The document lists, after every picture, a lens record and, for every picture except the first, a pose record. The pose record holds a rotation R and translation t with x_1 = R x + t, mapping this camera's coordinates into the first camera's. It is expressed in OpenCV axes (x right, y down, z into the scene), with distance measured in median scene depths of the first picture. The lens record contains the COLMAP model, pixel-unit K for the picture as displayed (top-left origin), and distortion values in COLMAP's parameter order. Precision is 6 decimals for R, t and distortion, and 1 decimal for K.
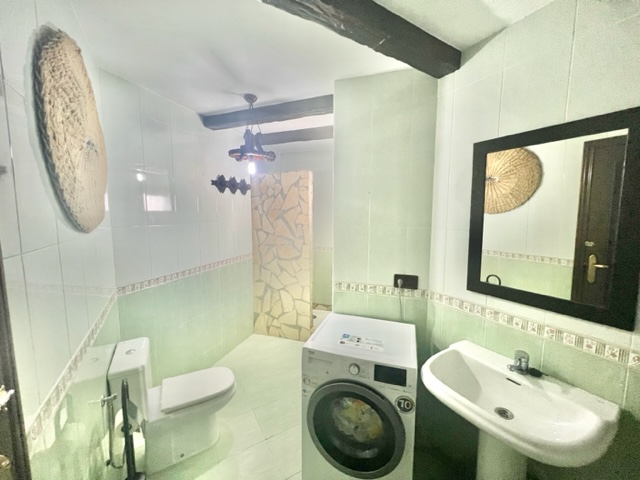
lens RADIAL K [[255.2, 0, 317.5], [0, 255.2, 239.1], [0, 0, 1]] dist [-0.001759, -0.000009]
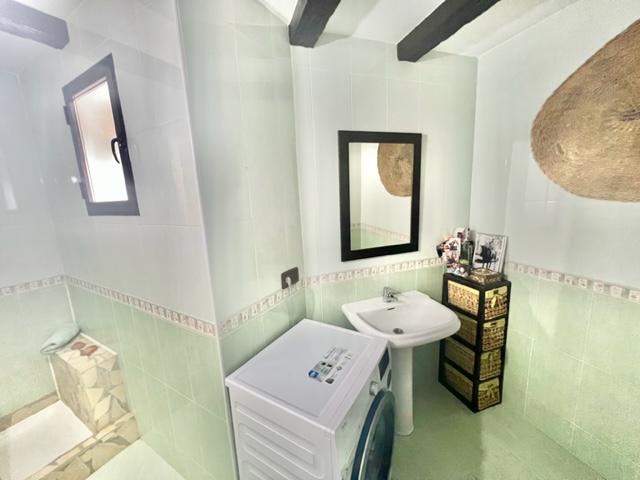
lens RADIAL K [[255.2, 0, 317.5], [0, 255.2, 239.1], [0, 0, 1]] dist [-0.001759, -0.000009]
pose [[0.199724, -0.179901, 0.963196, -0.249722], [0.149229, 0.977119, 0.151558, -0.043249], [-0.968422, 0.113467, 0.222001, 0.402133]]
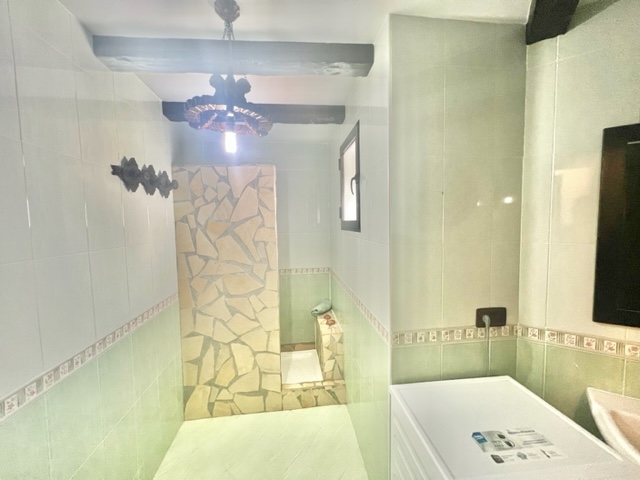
lens RADIAL K [[255.2, 0, 317.5], [0, 255.2, 239.1], [0, 0, 1]] dist [-0.001759, -0.000009]
pose [[0.903392, -0.045222, 0.426425, -0.223311], [0.063540, 0.997563, -0.028821, -0.035969], [-0.424082, 0.053132, 0.904064, 0.311408]]
